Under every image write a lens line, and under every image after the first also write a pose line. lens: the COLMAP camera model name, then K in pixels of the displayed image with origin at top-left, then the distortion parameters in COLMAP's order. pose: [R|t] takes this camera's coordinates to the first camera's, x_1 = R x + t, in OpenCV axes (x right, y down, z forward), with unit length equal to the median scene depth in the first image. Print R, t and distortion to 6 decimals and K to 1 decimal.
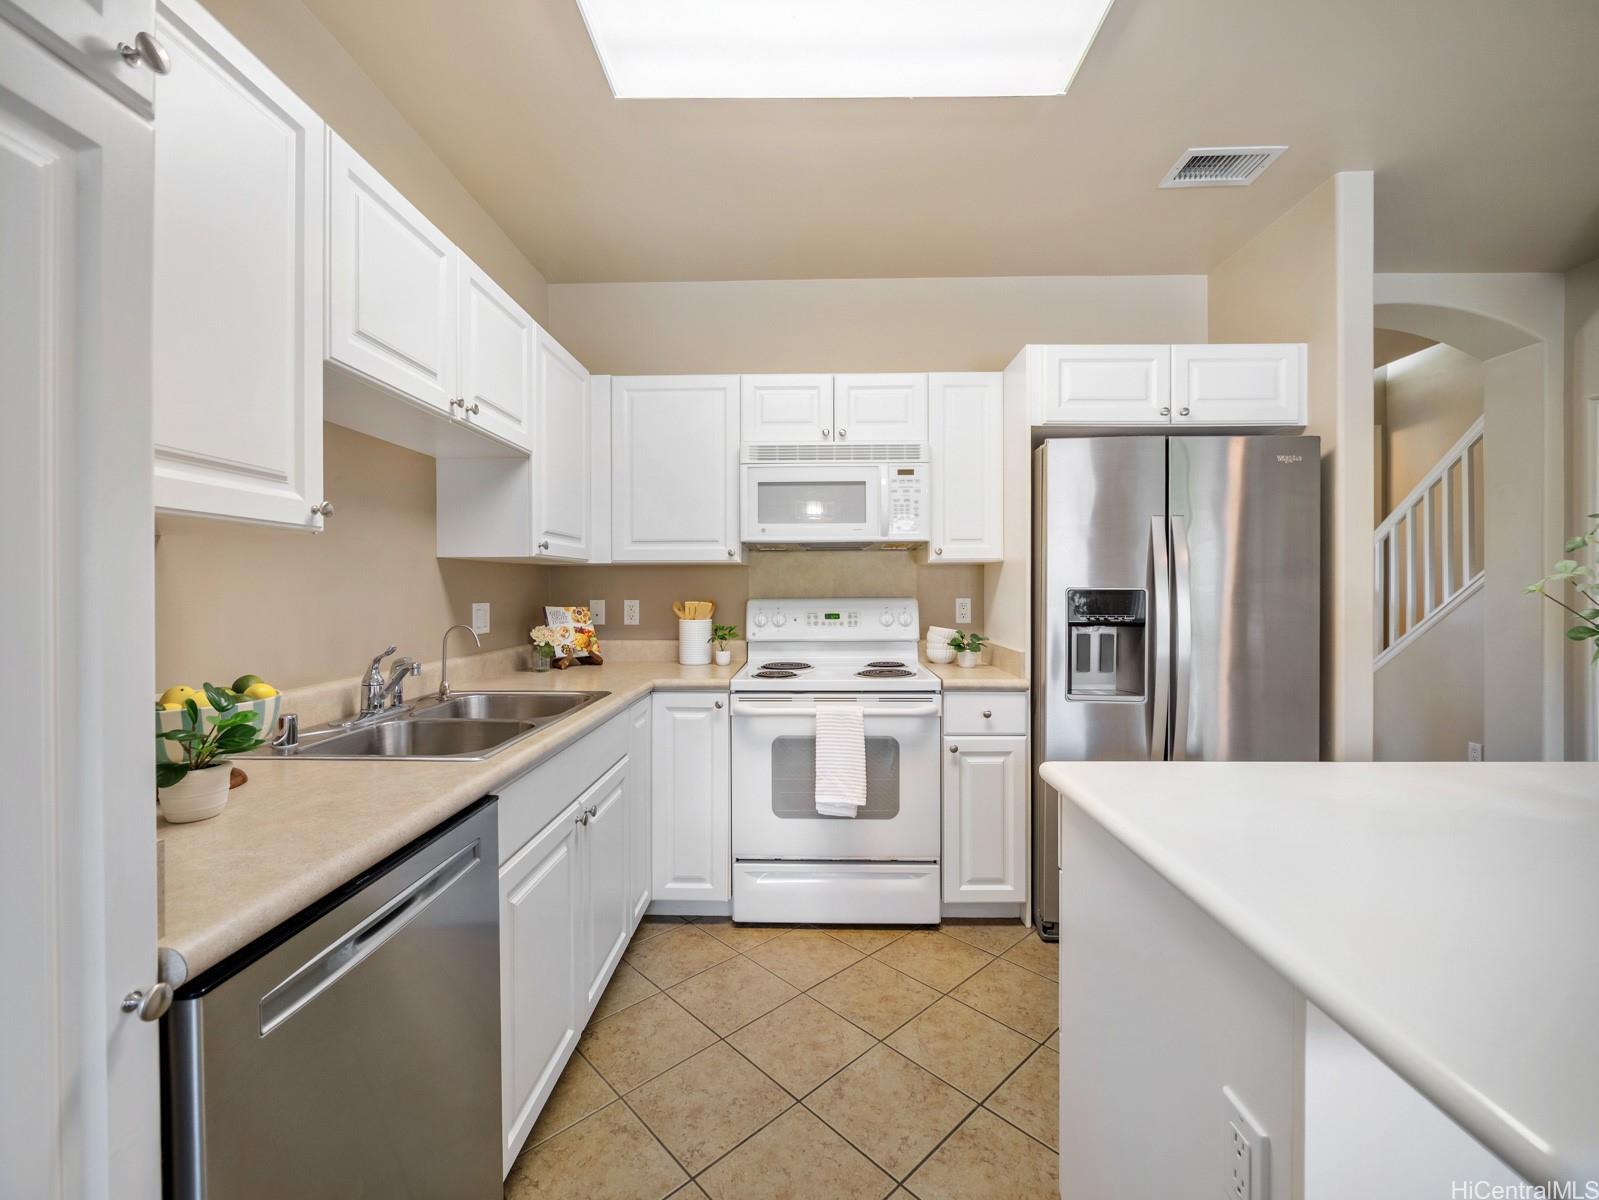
lens RADIAL K [[675.7, 0, 805.6], [0, 675.7, 593.3], [0, 0, 1]] dist [-0.006685, 0.000789]
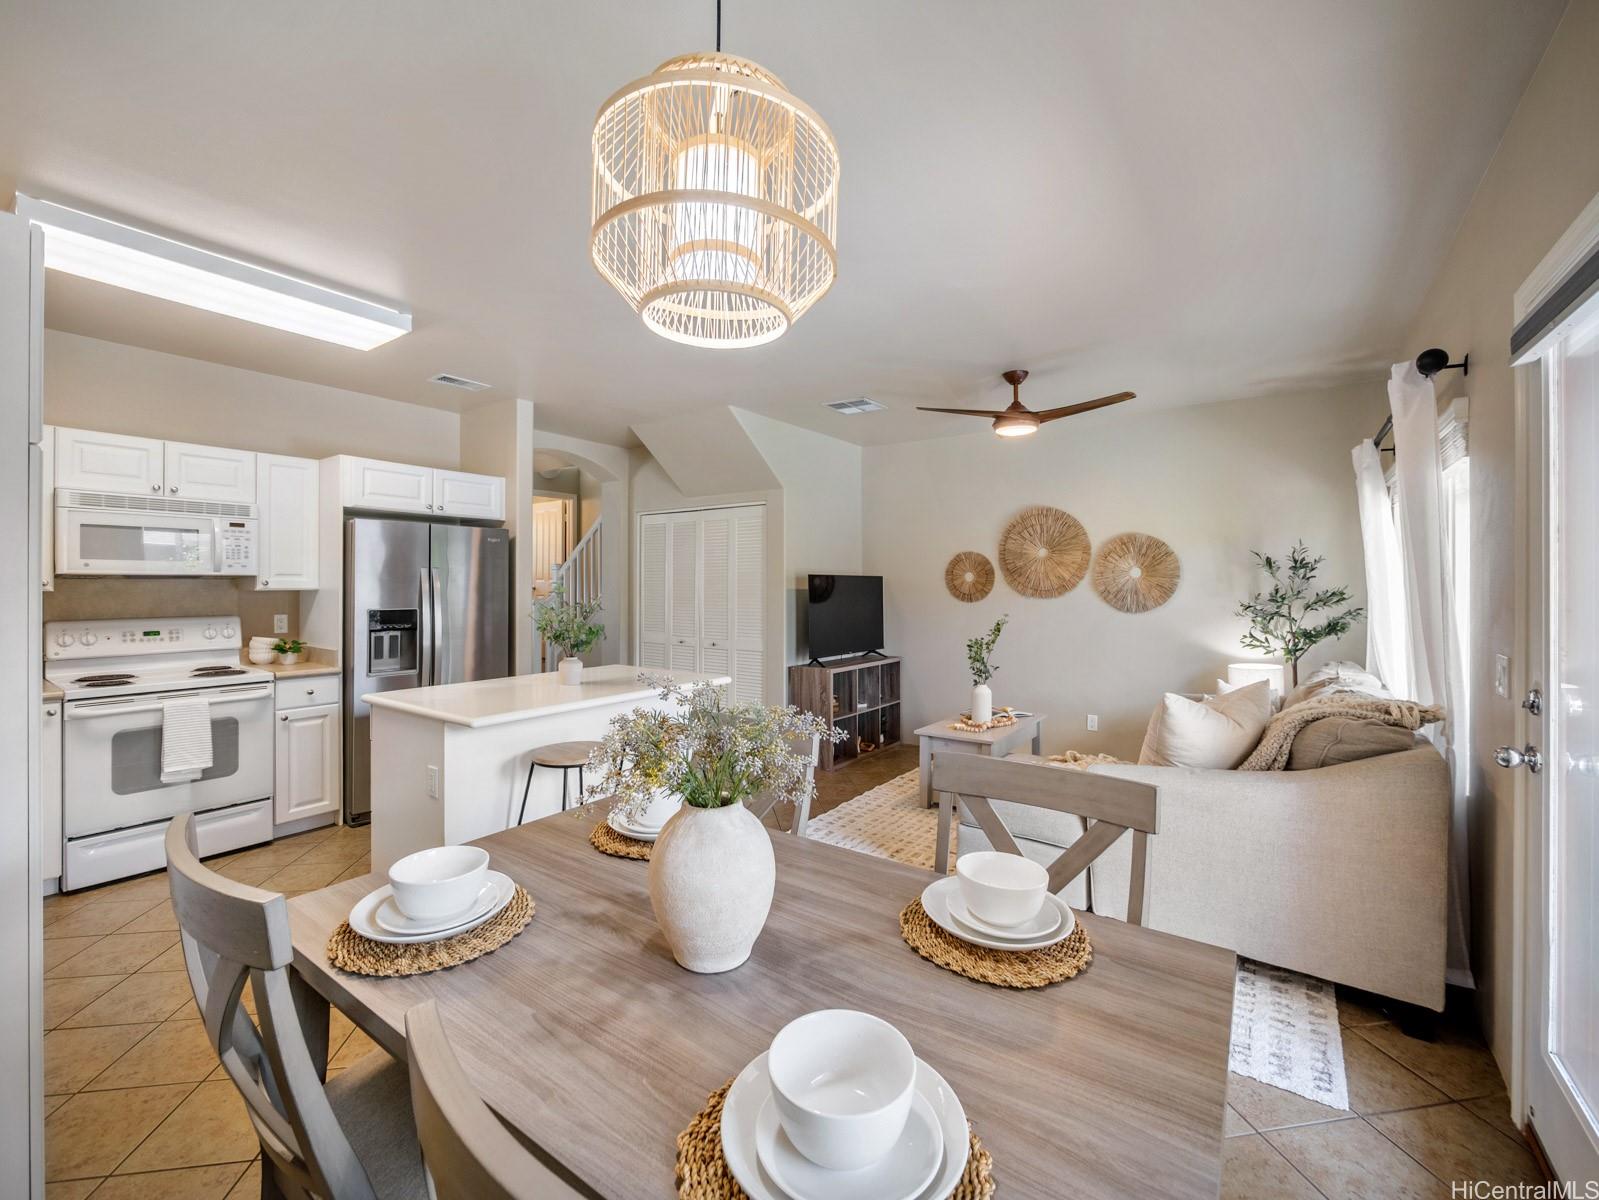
lens RADIAL K [[675.7, 0, 806.8], [0, 675.7, 583.9], [0, 0, 1]] dist [-0.006685, 0.000789]
pose [[0.563069, 0.003467, 0.826403, -0.355824], [0.002681, 0.999978, -0.006022, -0.054034], [-0.826406, 0.005607, 0.563047, -0.782147]]
